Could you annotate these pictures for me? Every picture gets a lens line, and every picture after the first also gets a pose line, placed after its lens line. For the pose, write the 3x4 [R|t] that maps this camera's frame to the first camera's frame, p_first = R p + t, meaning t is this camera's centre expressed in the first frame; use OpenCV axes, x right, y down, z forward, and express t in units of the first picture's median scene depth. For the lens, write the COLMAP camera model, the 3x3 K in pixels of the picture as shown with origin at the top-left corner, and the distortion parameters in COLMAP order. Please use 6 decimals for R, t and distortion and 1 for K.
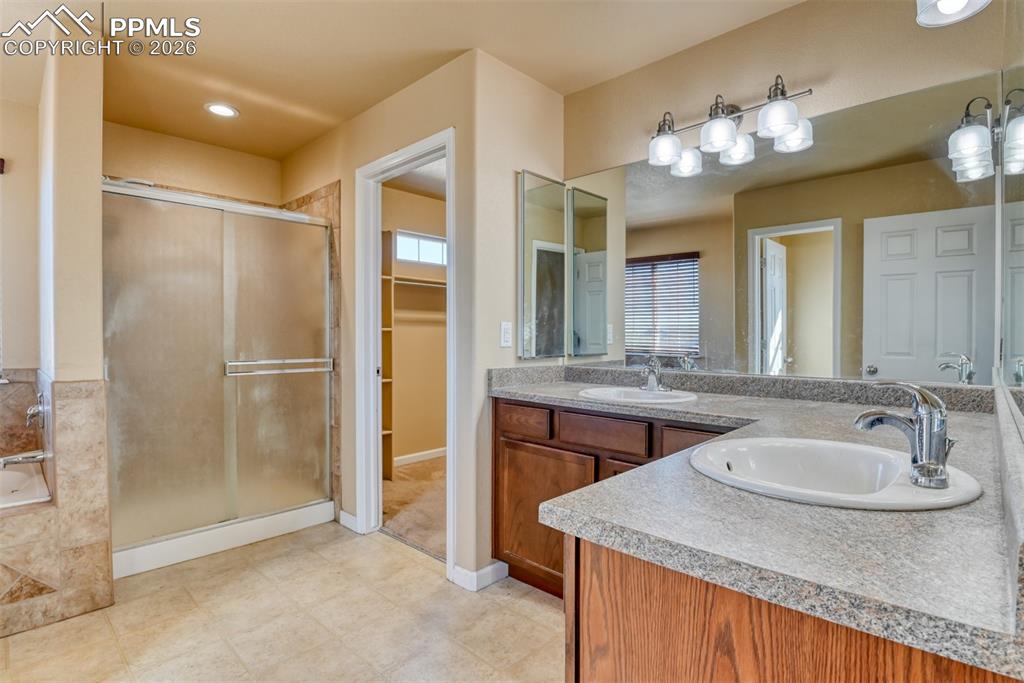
lens RADIAL K [[498.2, 0, 512.0], [0, 498.2, 341.5], [0, 0, 1]] dist [-0.029647, -0.000580]
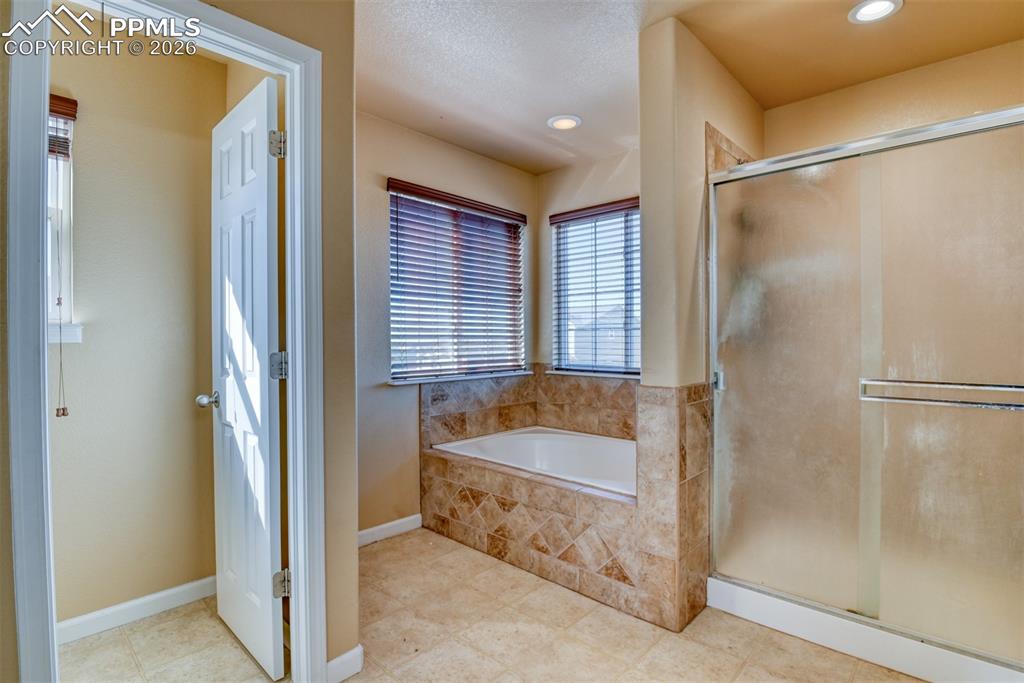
lens RADIAL K [[498.2, 0, 512.0], [0, 498.2, 341.5], [0, 0, 1]] dist [-0.029647, -0.000580]
pose [[0.020011, 0.008948, -0.999760, 0.099955], [-0.008790, 0.999923, 0.008774, -0.015301], [0.999761, 0.008613, 0.020088, 0.670927]]
